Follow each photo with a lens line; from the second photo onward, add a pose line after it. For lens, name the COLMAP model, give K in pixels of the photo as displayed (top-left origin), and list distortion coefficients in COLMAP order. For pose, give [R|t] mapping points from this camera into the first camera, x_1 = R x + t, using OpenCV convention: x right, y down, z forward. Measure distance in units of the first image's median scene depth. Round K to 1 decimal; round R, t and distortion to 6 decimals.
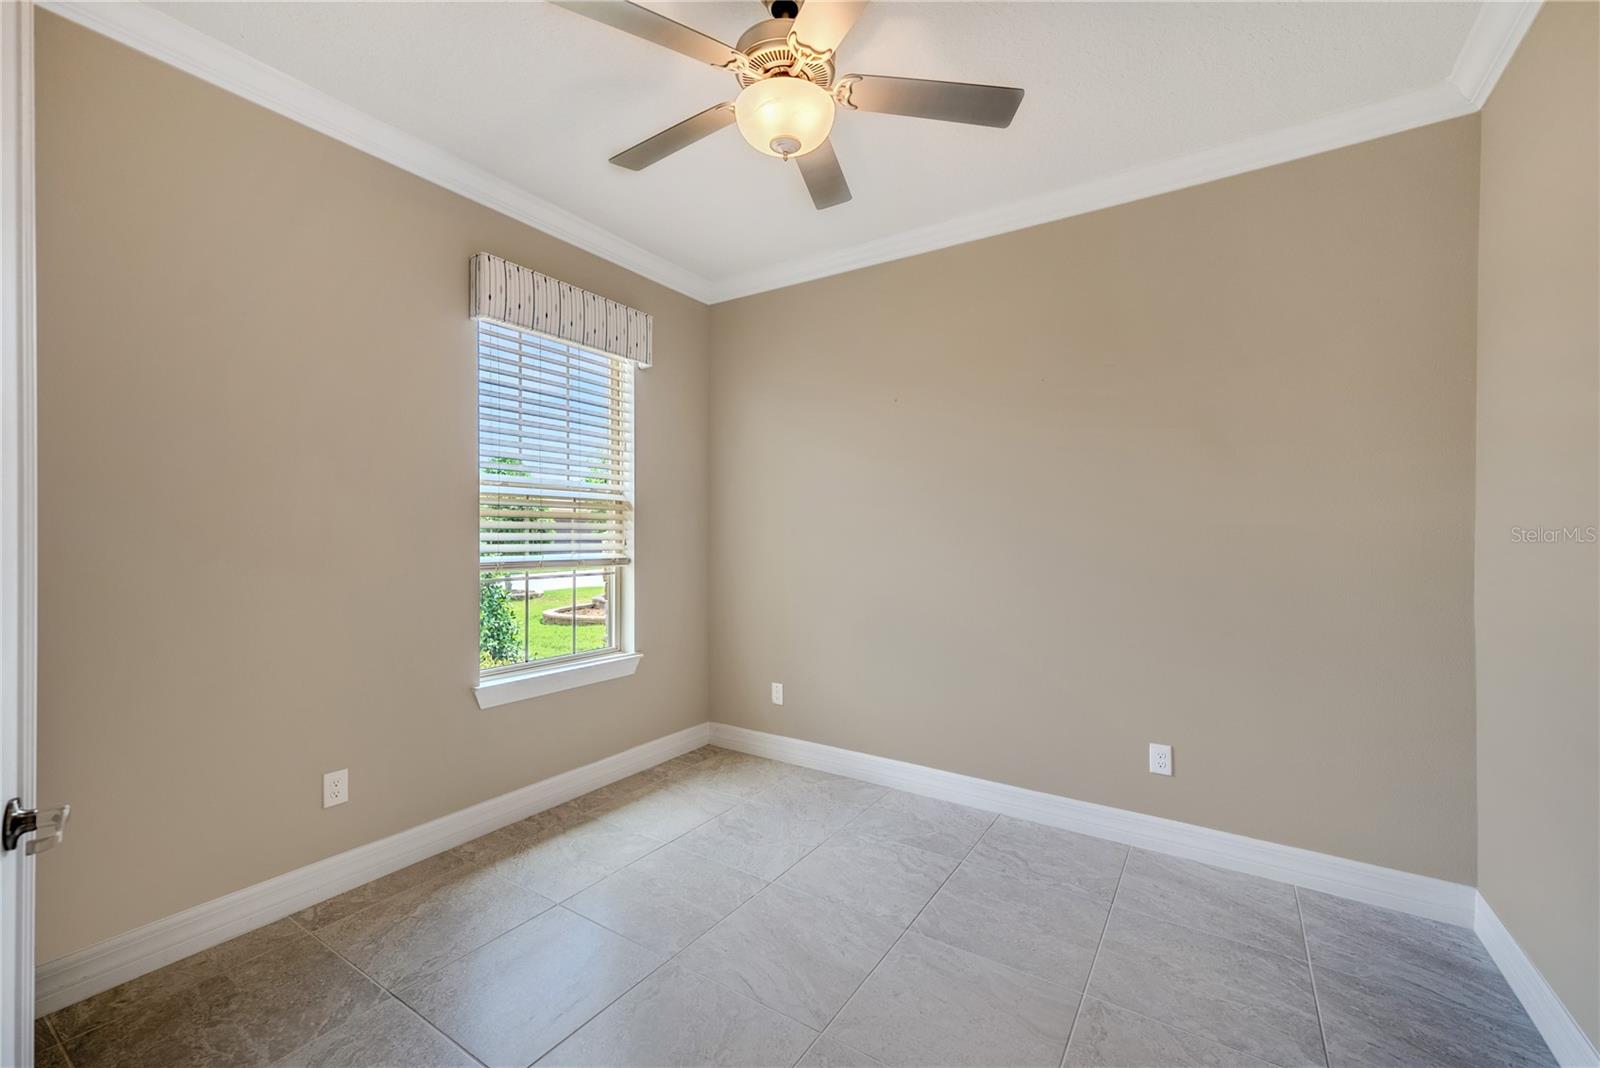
lens RADIAL K [[660.3, 0, 800.0], [0, 660.3, 534.0], [0, 0, 1]] dist [0.020705, 0.000040]
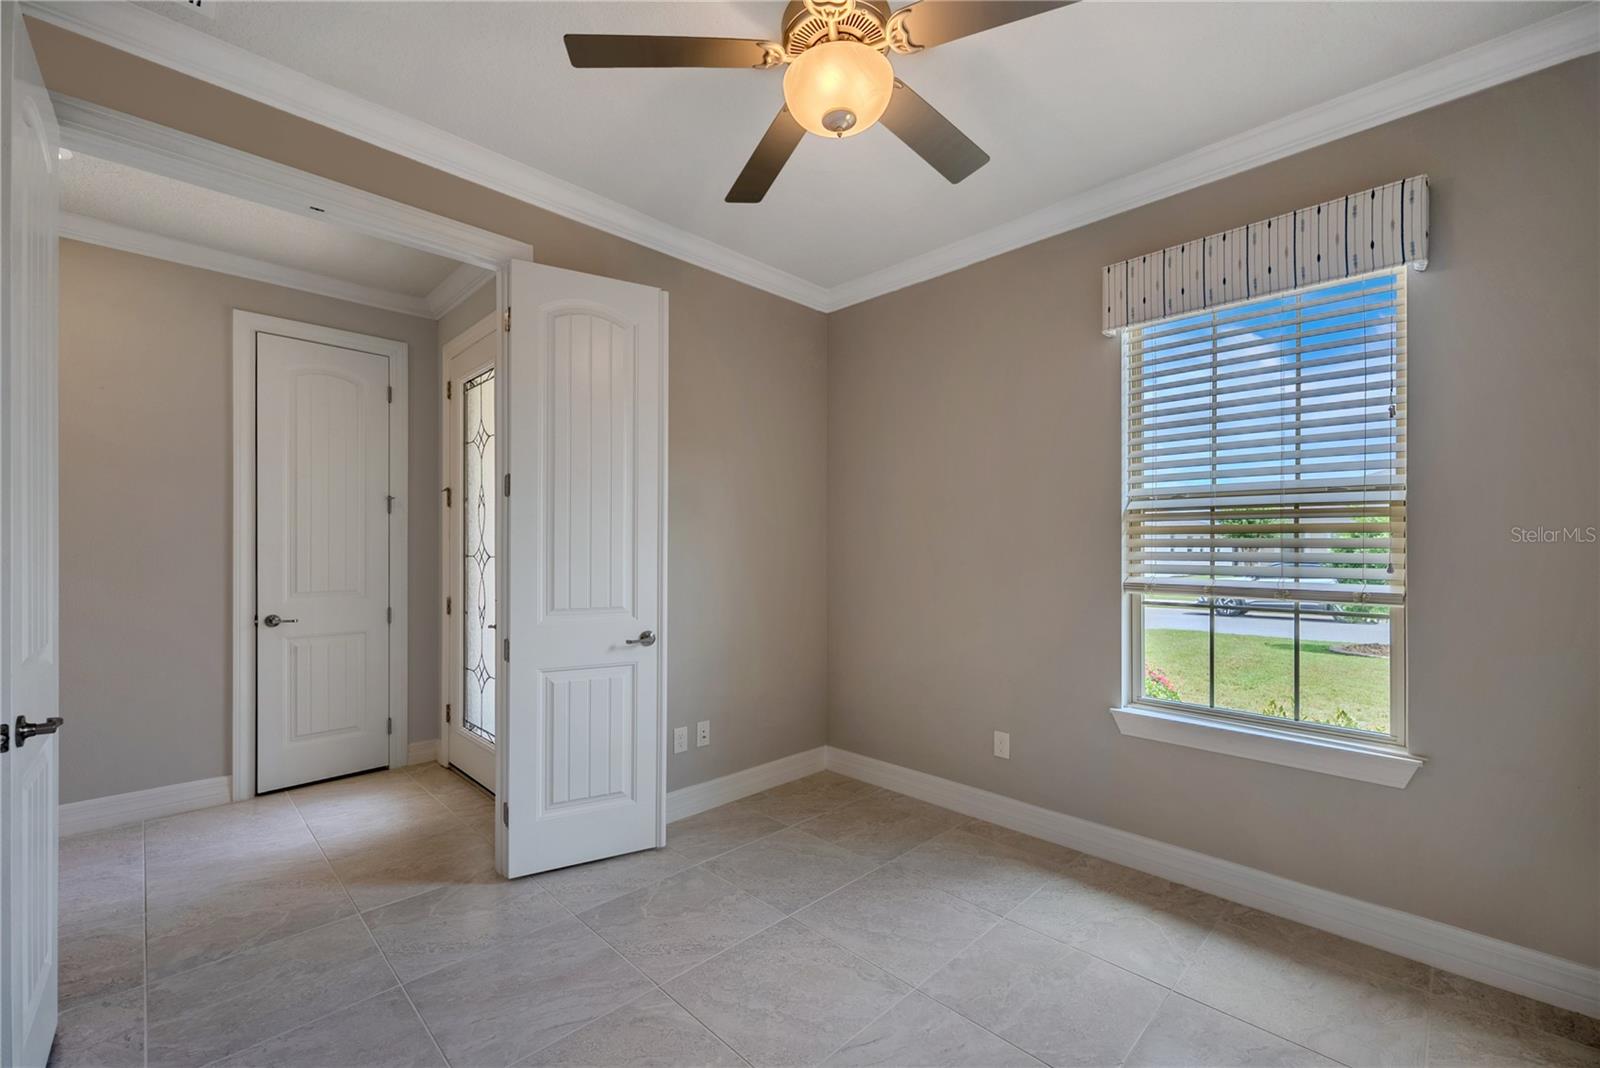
lens RADIAL K [[662.0, 0, 799.1], [0, 662.0, 552.6], [0, 0, 1]] dist [0.008774, -0.000025]
pose [[-0.208312, -0.002148, -0.978060, 0.571872], [-0.006501, 0.999979, -0.000811, 0.003977], [0.978041, 0.006189, -0.208322, 0.751592]]
